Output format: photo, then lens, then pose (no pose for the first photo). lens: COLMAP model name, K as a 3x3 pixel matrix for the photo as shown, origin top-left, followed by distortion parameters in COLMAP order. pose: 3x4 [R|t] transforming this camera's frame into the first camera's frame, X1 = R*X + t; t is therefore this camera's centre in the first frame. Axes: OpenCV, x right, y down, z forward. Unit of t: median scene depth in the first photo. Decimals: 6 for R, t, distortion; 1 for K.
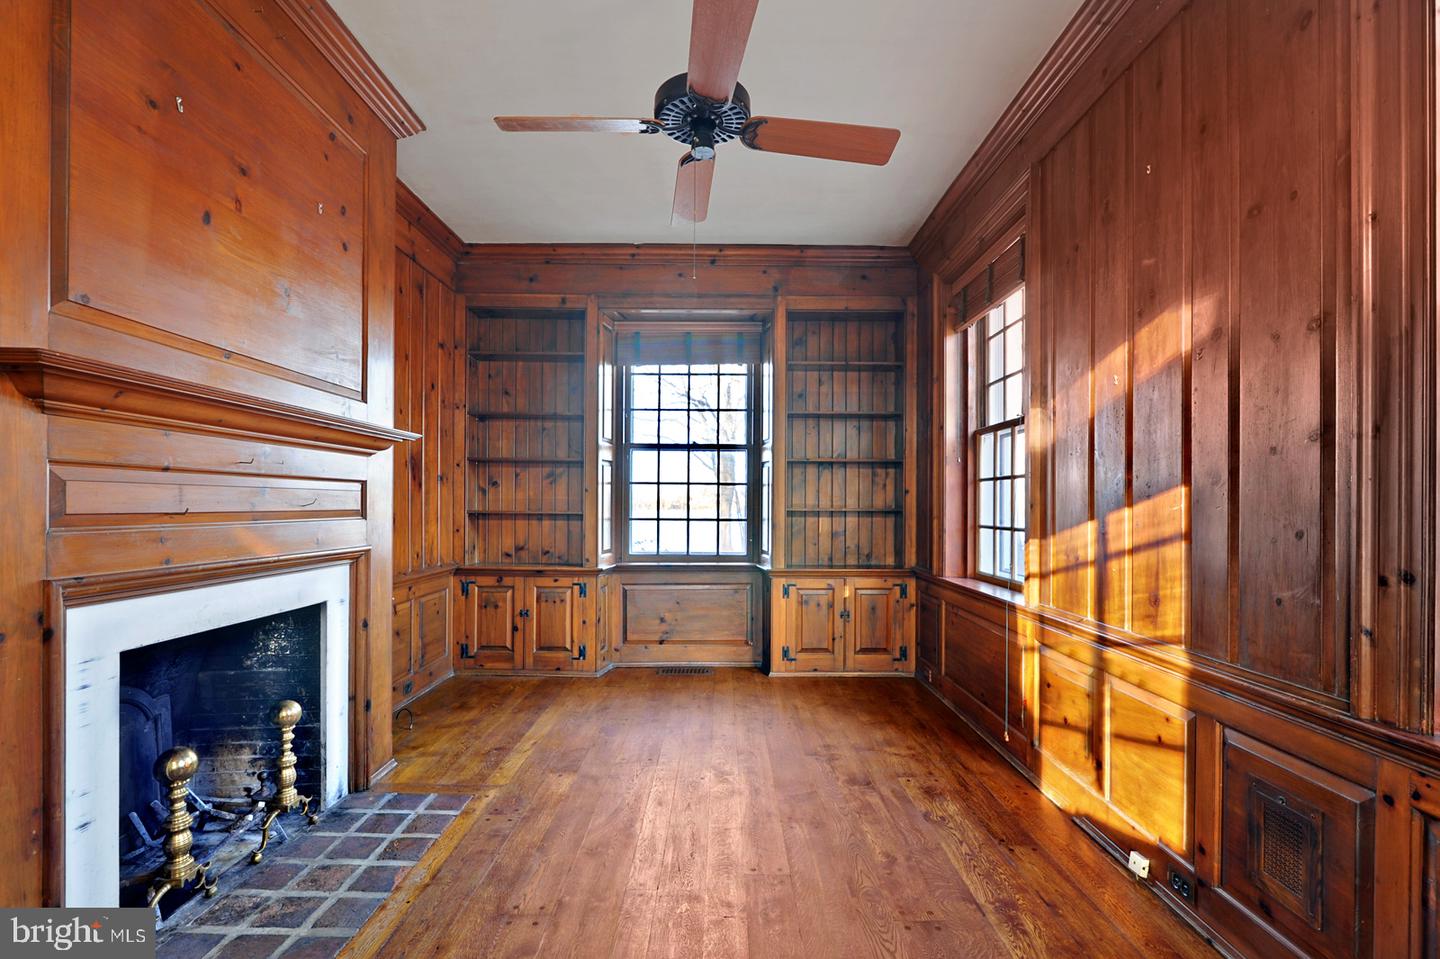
lens RADIAL K [[654.5, 0, 715.0], [0, 654.5, 504.7], [0, 0, 1]] dist [-0.005031, -0.000206]
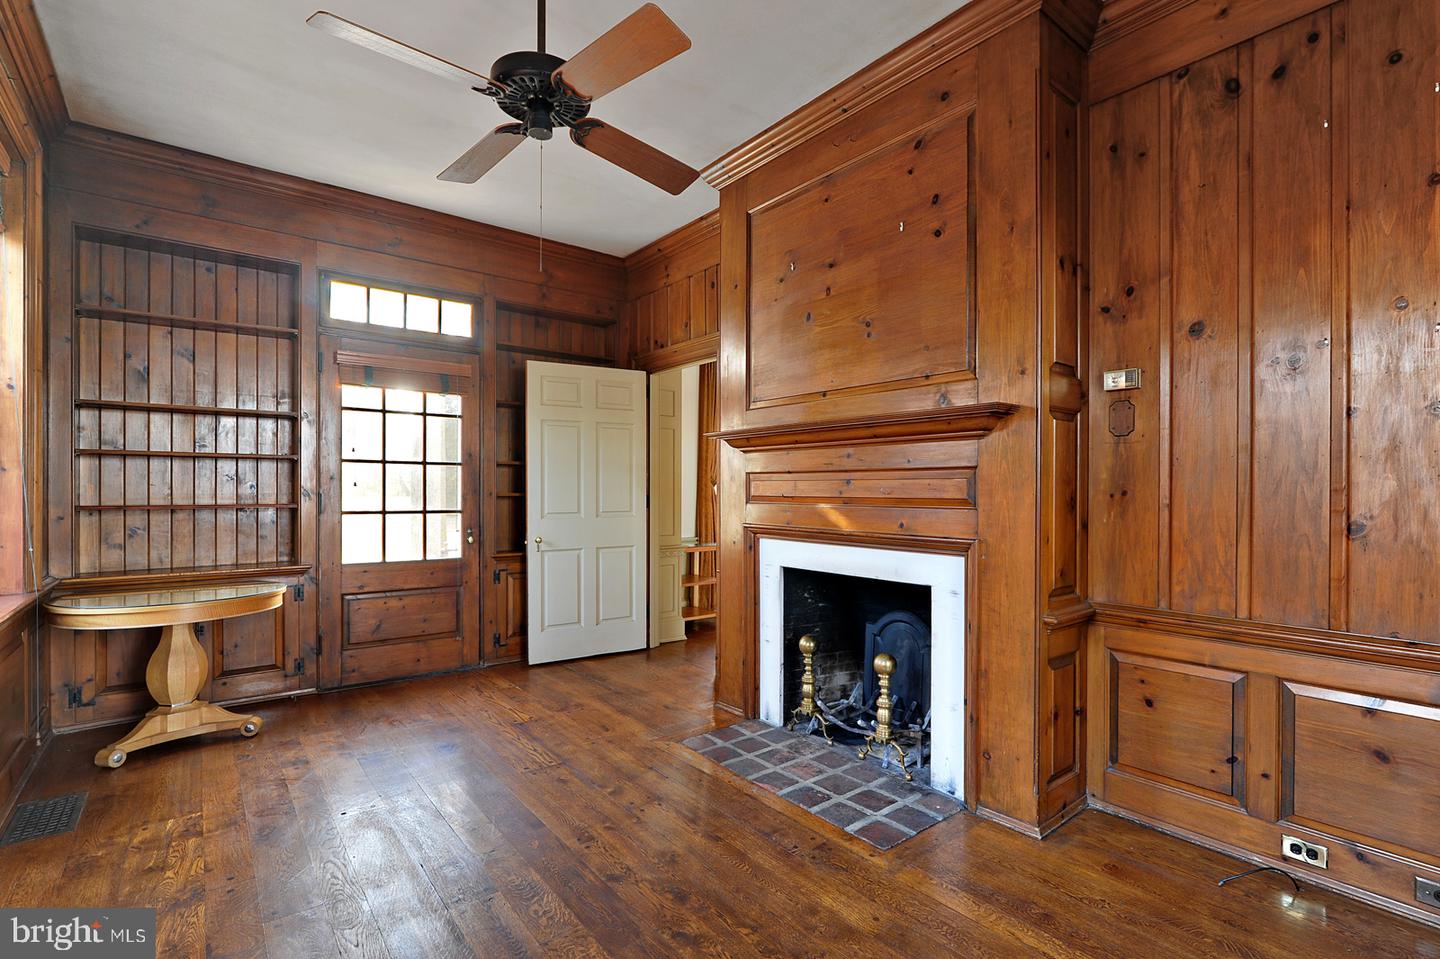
lens RADIAL K [[654.5, 0, 715.9], [0, 654.5, 489.6], [0, 0, 1]] dist [-0.005031, -0.000206]
pose [[-0.776507, -0.004334, -0.630094, 0.364584], [-0.004131, 0.999990, -0.001787, -0.001953], [0.630096, 0.001215, -0.776517, 1.777102]]
